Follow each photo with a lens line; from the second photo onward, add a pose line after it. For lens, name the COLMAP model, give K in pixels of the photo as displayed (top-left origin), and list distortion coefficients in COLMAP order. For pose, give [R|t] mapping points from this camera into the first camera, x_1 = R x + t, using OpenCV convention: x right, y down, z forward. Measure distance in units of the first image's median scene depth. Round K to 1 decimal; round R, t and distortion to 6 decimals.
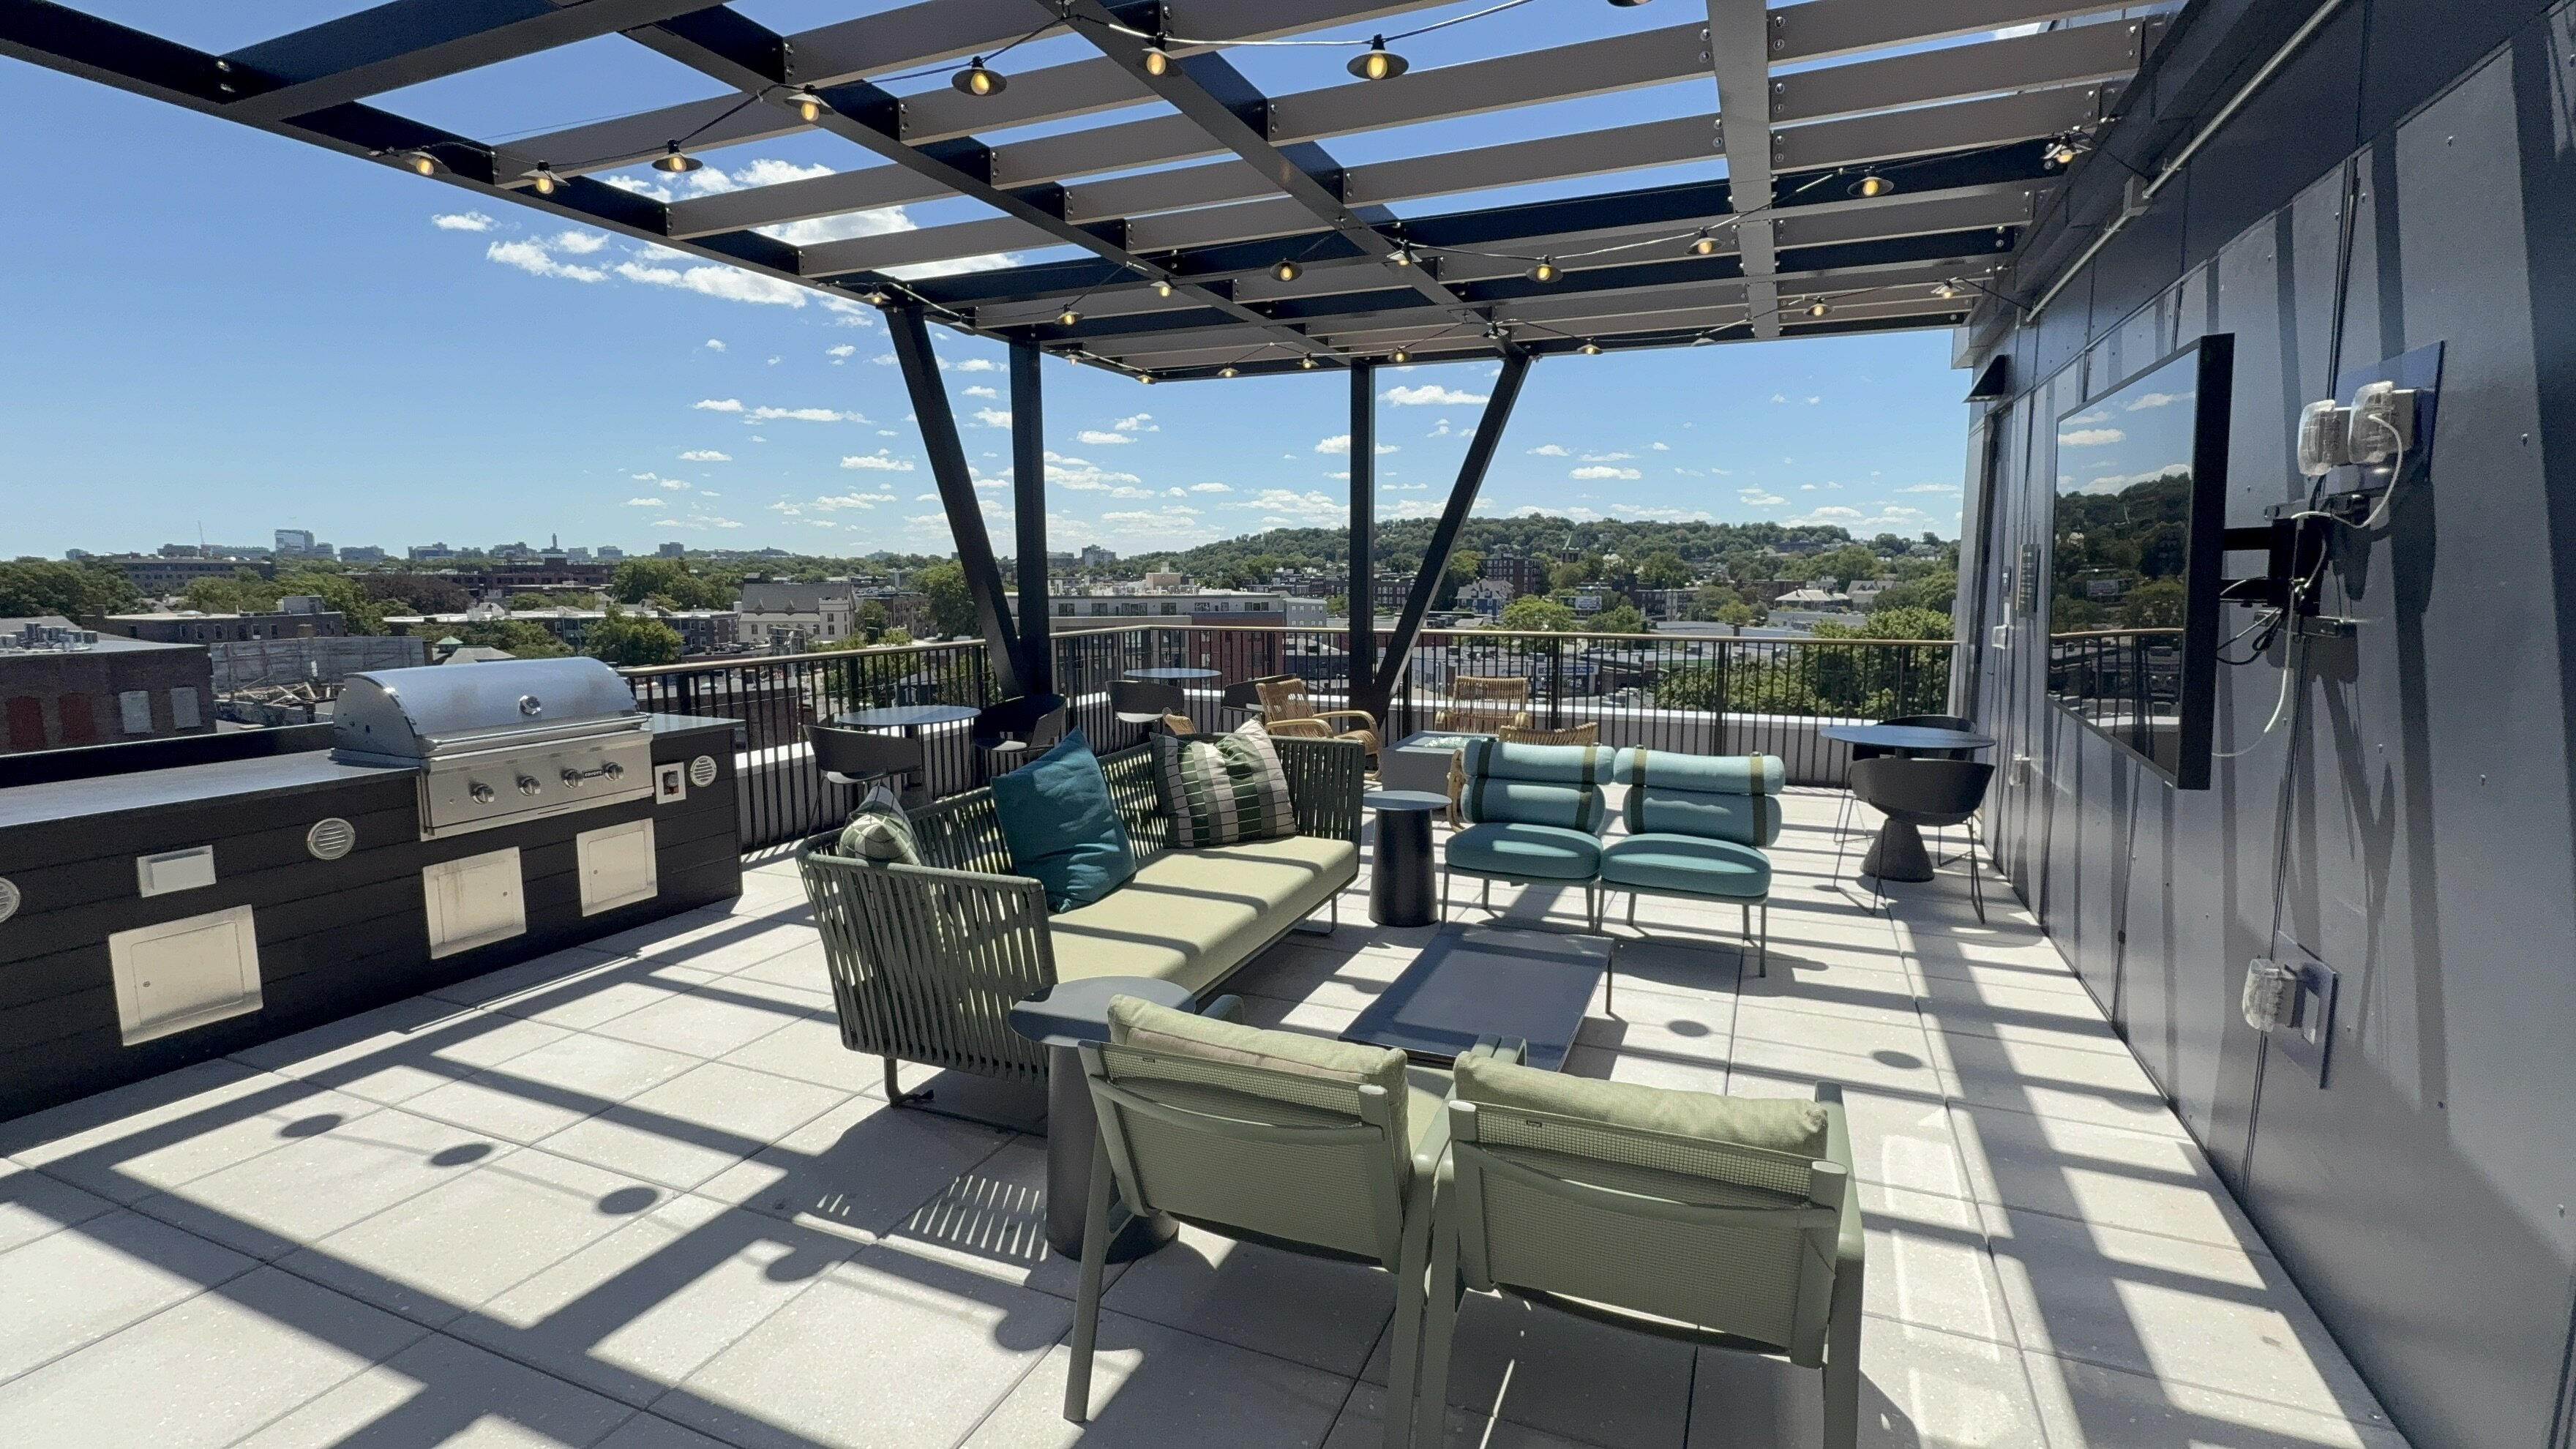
lens RADIAL K [[1171.9, 0, 1285.5], [0, 1171.9, 724.8], [0, 0, 1]] dist [-0.002132, 0.000754]
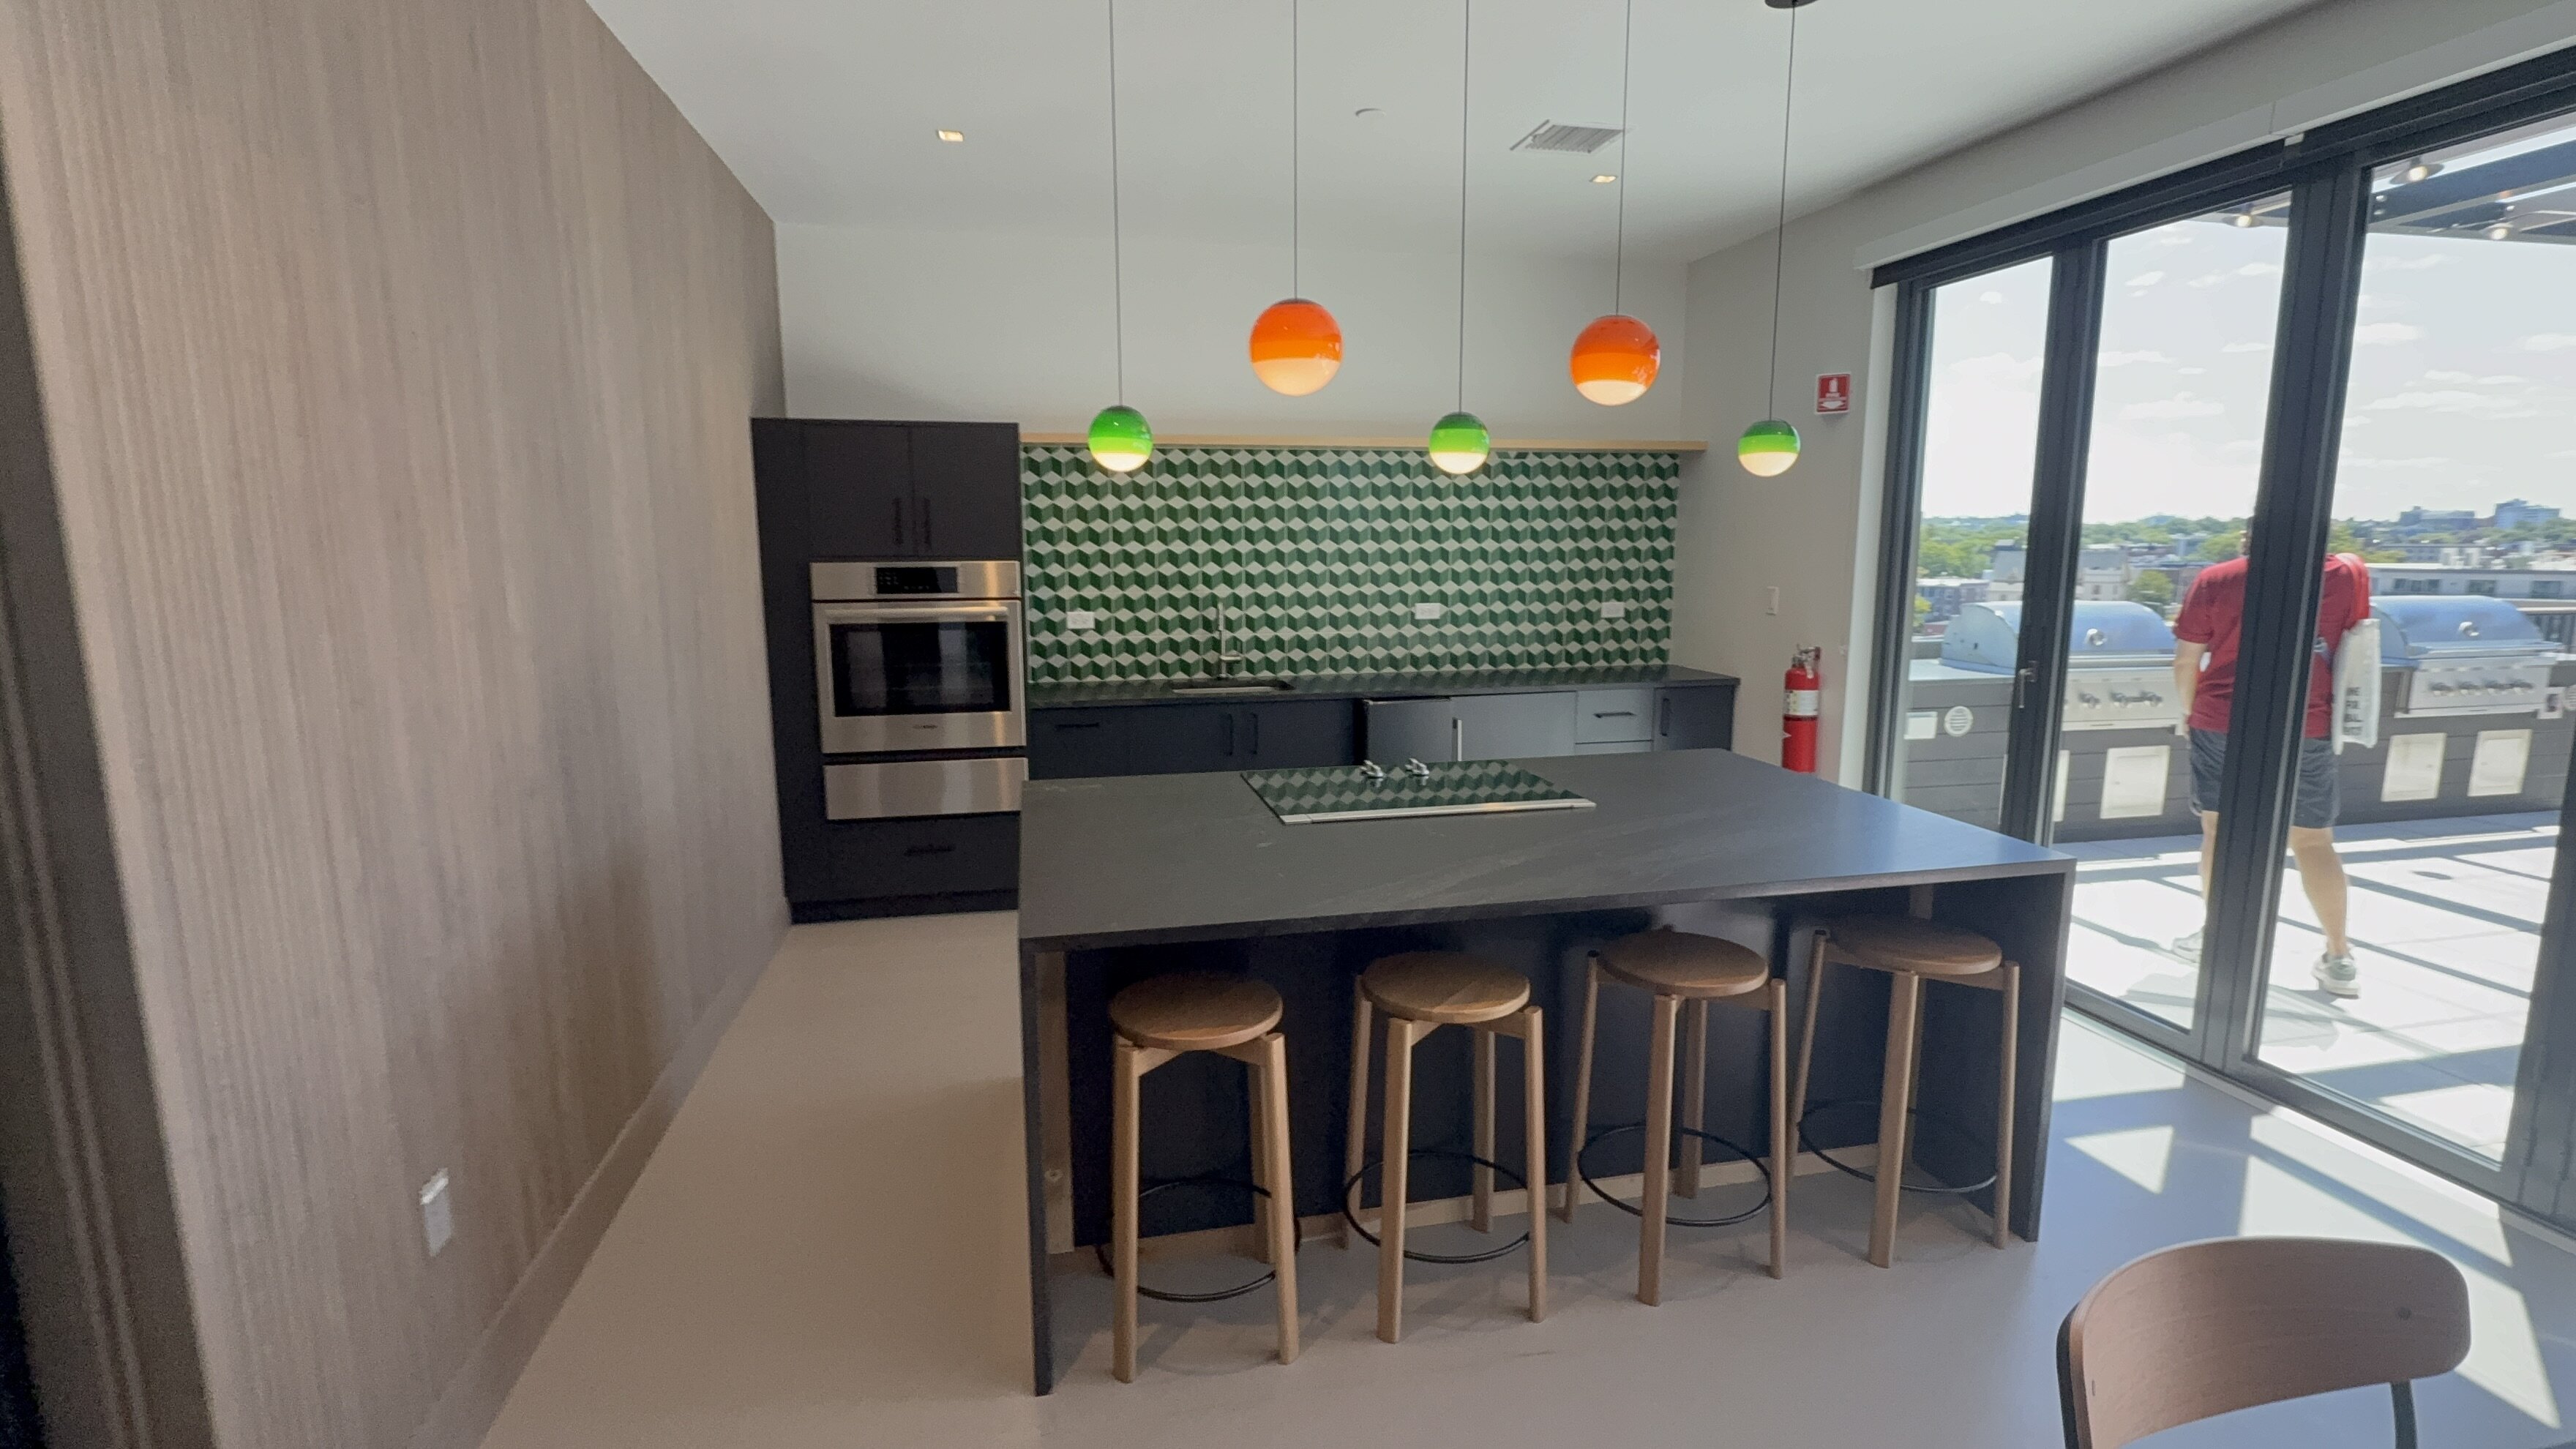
lens RADIAL K [[1171.9, 0, 1285.8], [0, 1171.9, 739.0], [0, 0, 1]] dist [-0.002132, 0.000754]
pose [[0.574141, 0.133978, -0.807720, -0.351959], [-0.102349, 0.990527, 0.091550, 0.127807], [0.812334, 0.030107, 0.582414, -0.868827]]
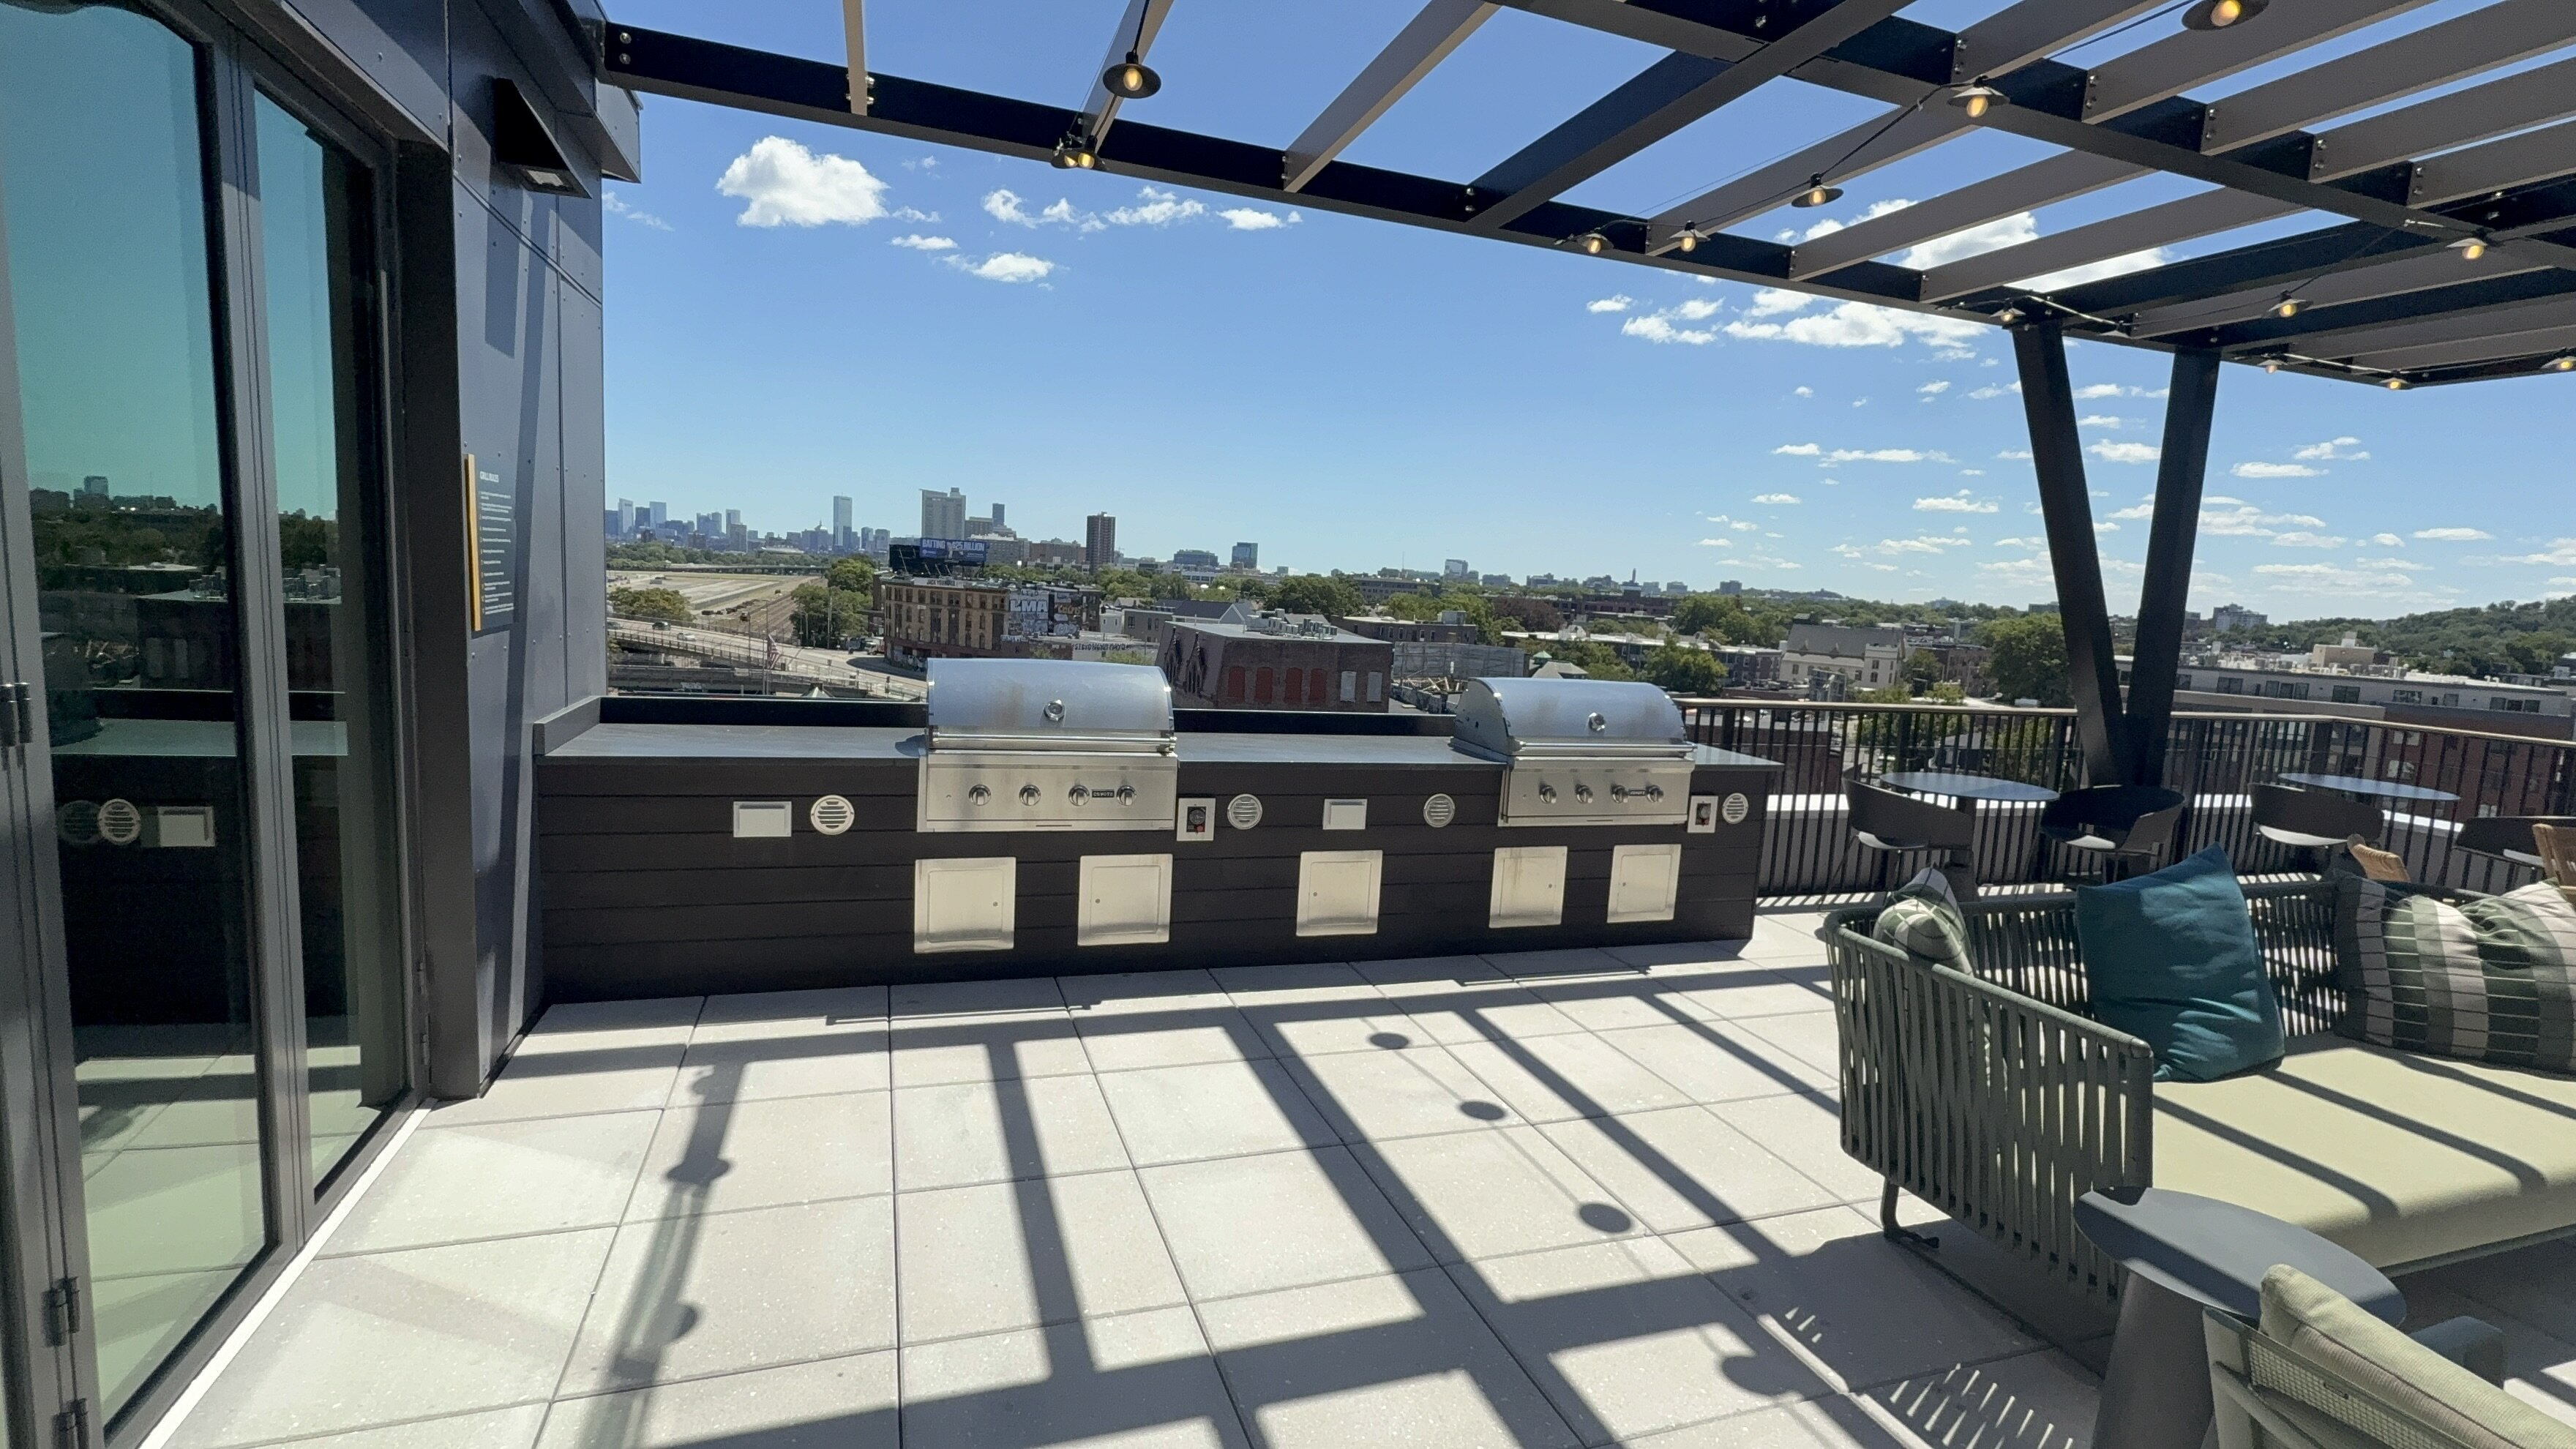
lens RADIAL K [[1171.9, 0, 1287.1], [0, 1171.9, 717.7], [0, 0, 1]] dist [-0.002132, 0.000754]
pose [[0.667977, 0.124221, -0.733741, -0.035013], [-0.154080, 0.987691, 0.026945, -0.005949], [0.728056, 0.095056, 0.678895, 0.043686]]
